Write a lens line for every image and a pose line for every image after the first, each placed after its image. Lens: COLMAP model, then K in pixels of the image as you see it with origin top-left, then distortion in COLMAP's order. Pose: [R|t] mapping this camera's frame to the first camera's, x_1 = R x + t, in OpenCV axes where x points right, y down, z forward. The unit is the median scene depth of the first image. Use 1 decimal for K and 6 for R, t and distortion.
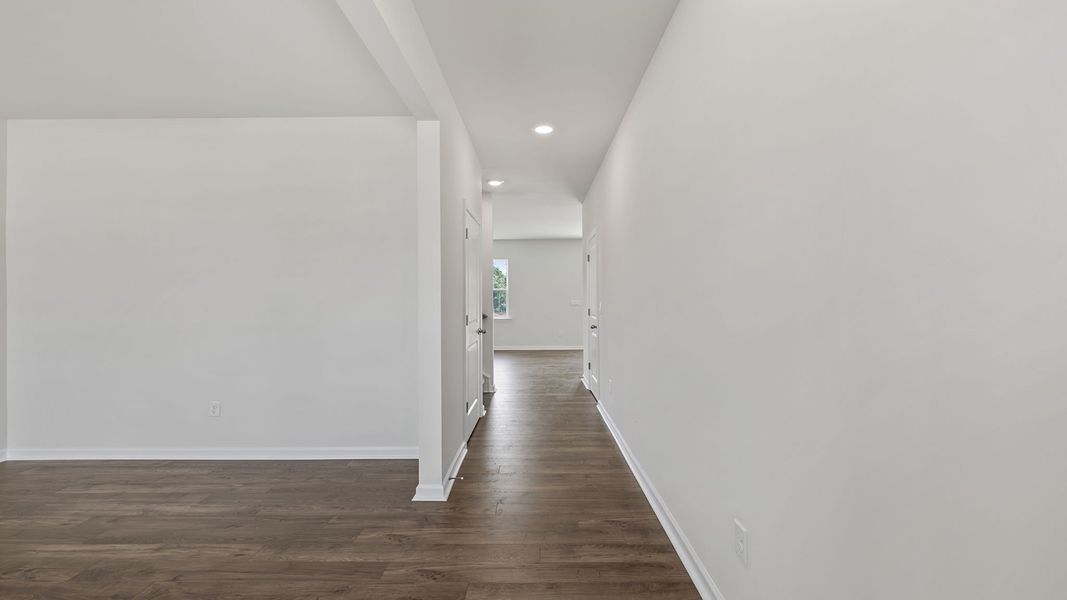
lens RADIAL K [[457.9, 0, 532.1], [0, 457.9, 300.6], [0, 0, 1]] dist [0.005006, 0.000483]
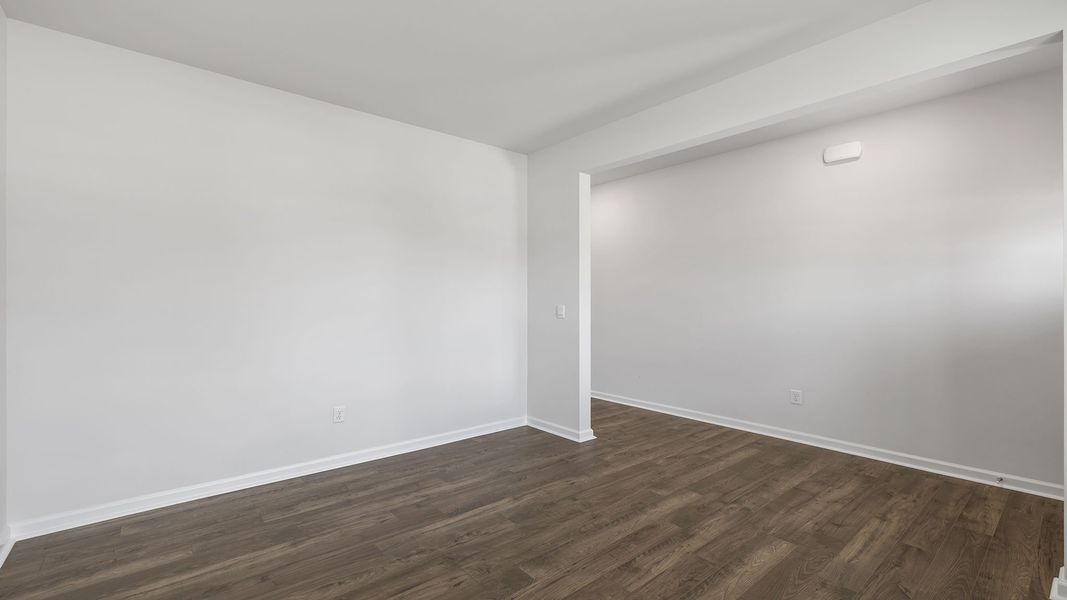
lens RADIAL K [[457.9, 0, 532.0], [0, 457.9, 302.4], [0, 0, 1]] dist [0.005006, 0.000483]
pose [[0.753751, 0.005843, 0.657134, -1.563025], [-0.002191, 0.999977, -0.006379, 0.011482], [-0.657156, 0.003369, 0.753747, 0.027097]]
